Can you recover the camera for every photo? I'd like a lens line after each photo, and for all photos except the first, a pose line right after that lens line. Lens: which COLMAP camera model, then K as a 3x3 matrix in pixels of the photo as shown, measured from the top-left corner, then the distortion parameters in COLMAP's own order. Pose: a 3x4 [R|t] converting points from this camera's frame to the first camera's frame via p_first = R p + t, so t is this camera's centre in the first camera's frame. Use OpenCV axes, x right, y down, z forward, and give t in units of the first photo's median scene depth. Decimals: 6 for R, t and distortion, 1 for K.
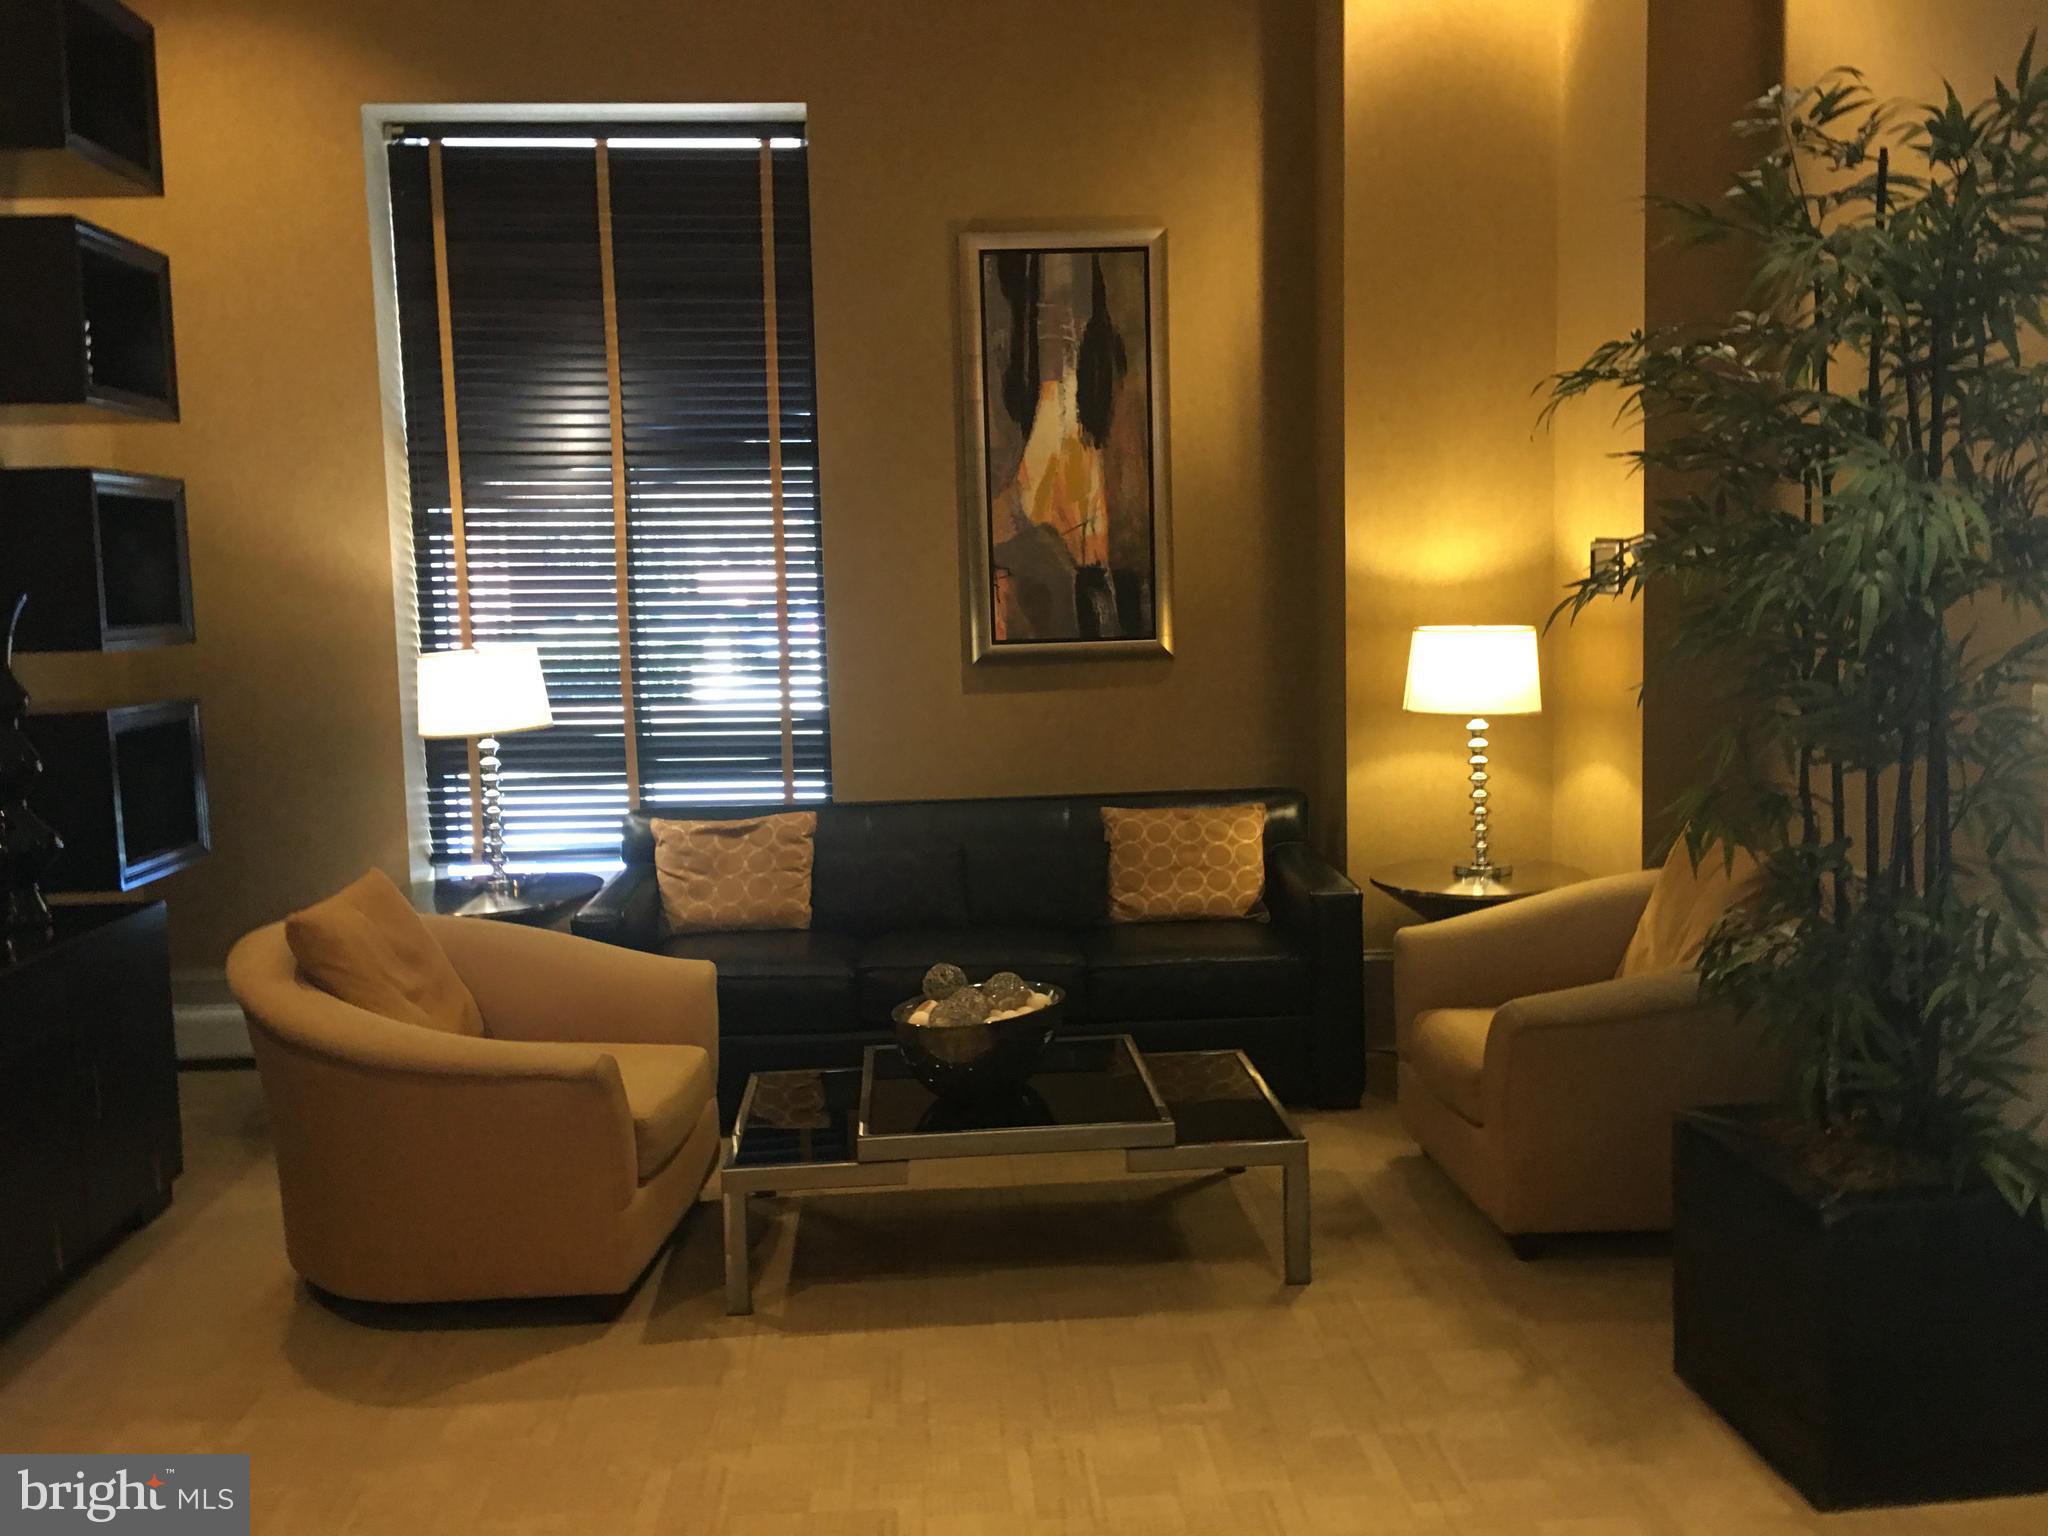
lens RADIAL K [[1742.3, 0, 1031.9], [0, 1742.3, 737.8], [0, 0, 1]] dist [0.079965, -0.116299]
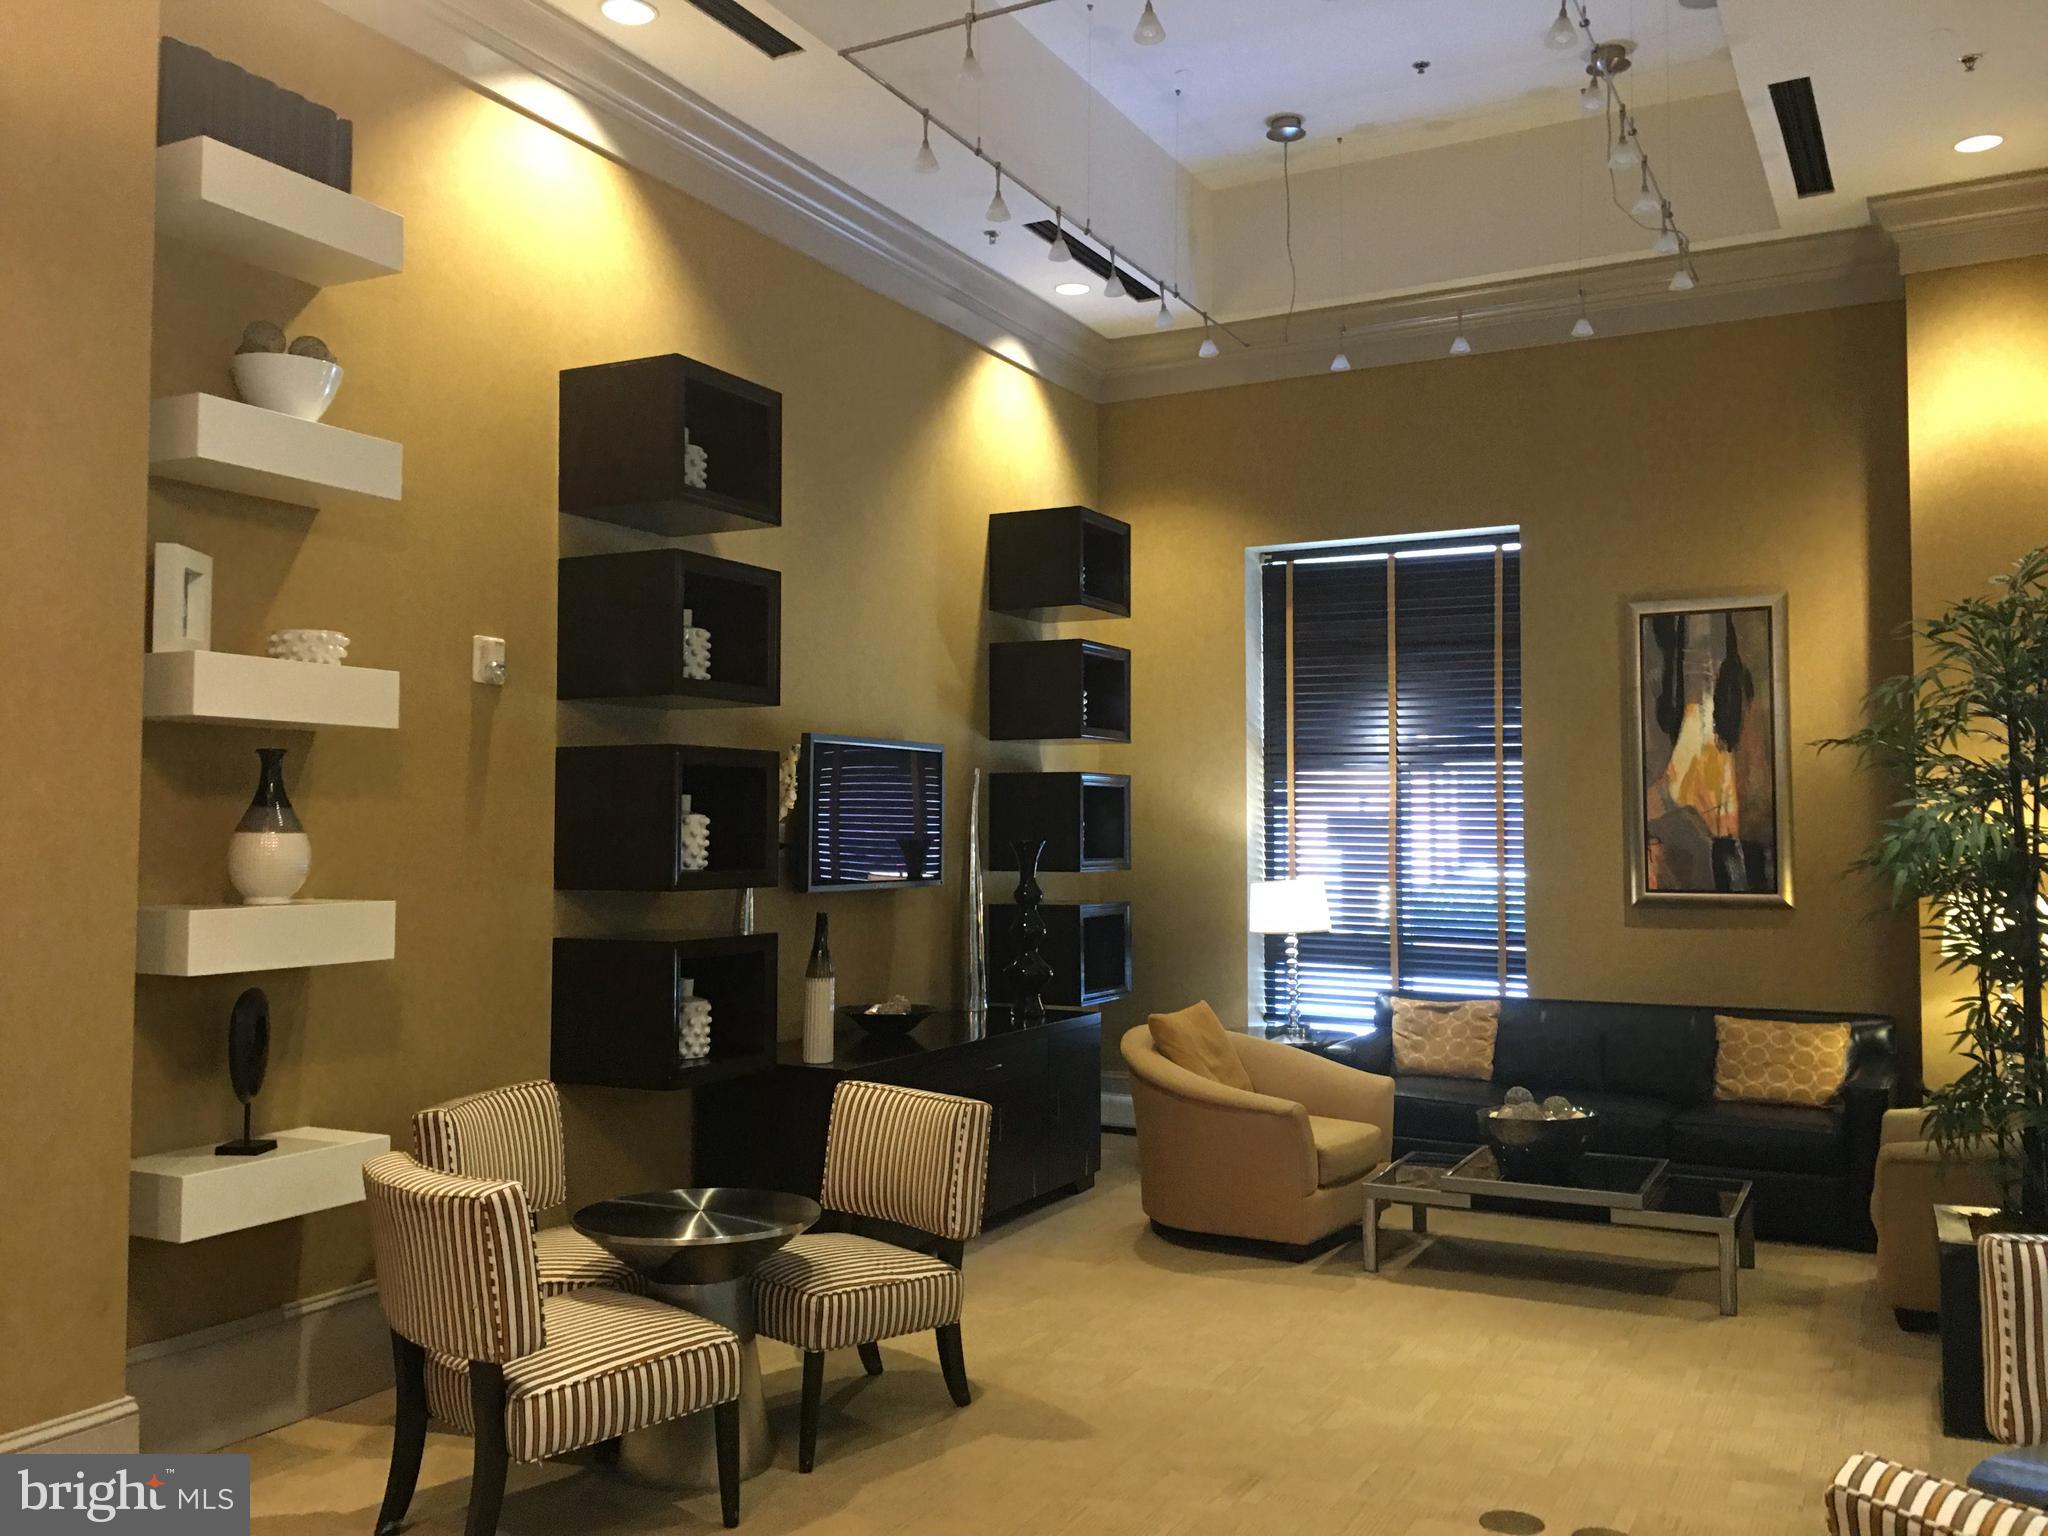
lens RADIAL K [[1739.2, 0, 1023.2], [0, 1739.2, 826.9], [0, 0, 1]] dist [0.077240, -0.000529]
pose [[0.855844, 0.025051, -0.516627, 0.283352], [-0.070005, 0.995246, -0.067710, 0.024558], [0.512474, 0.094116, 0.853529, -0.458623]]
